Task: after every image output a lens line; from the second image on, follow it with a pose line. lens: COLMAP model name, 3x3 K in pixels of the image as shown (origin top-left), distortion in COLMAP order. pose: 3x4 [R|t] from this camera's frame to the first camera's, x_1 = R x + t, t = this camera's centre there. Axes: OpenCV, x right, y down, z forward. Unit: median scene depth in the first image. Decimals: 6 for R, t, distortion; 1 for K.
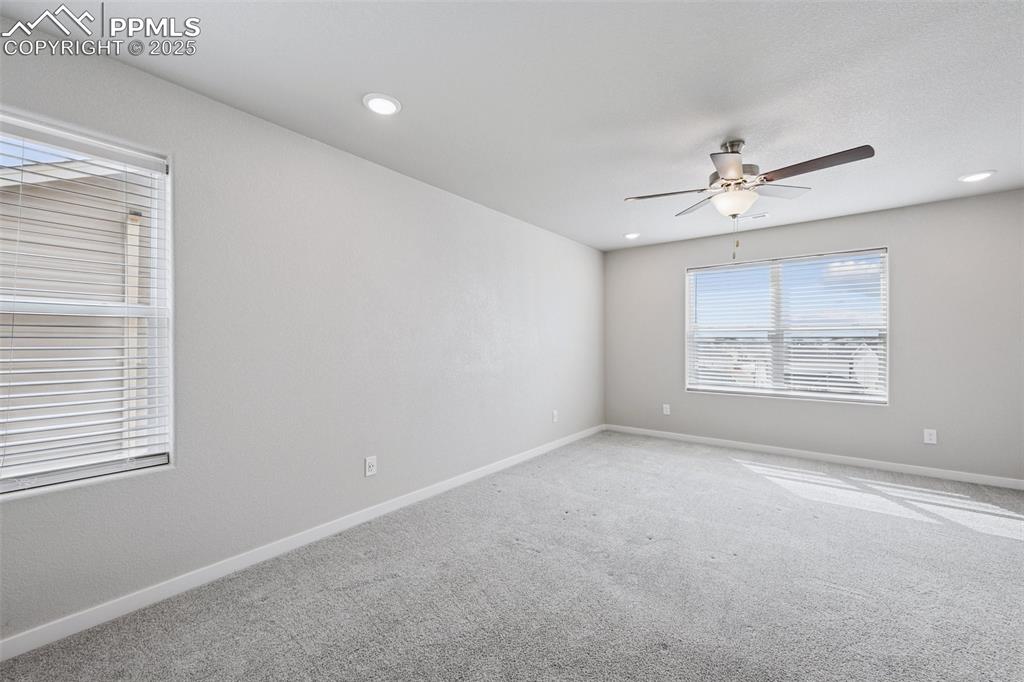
lens RADIAL K [[404.0, 0, 510.9], [0, 404.0, 344.3], [0, 0, 1]] dist [-0.000407, 0.000249]
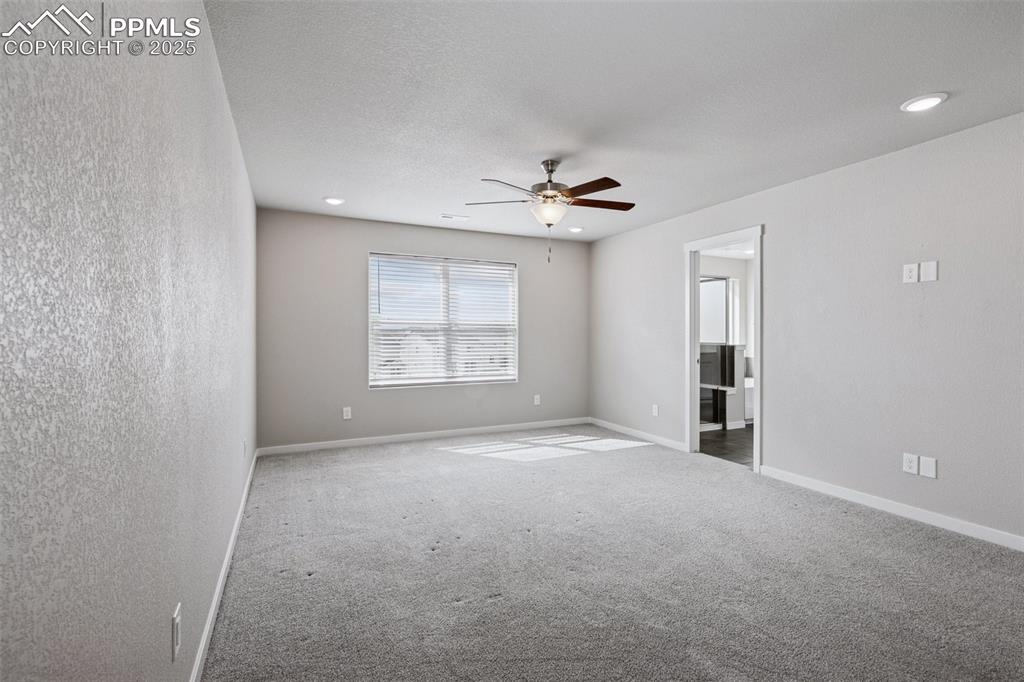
lens RADIAL K [[462.1, 0, 510.9], [0, 462.1, 335.3], [0, 0, 1]] dist [0.000049, -0.000403]
pose [[0.438288, -0.001730, 0.898833, -0.389940], [0.002976, 0.999995, 0.000474, -0.002388], [-0.898830, 0.002467, 0.438291, 0.299488]]
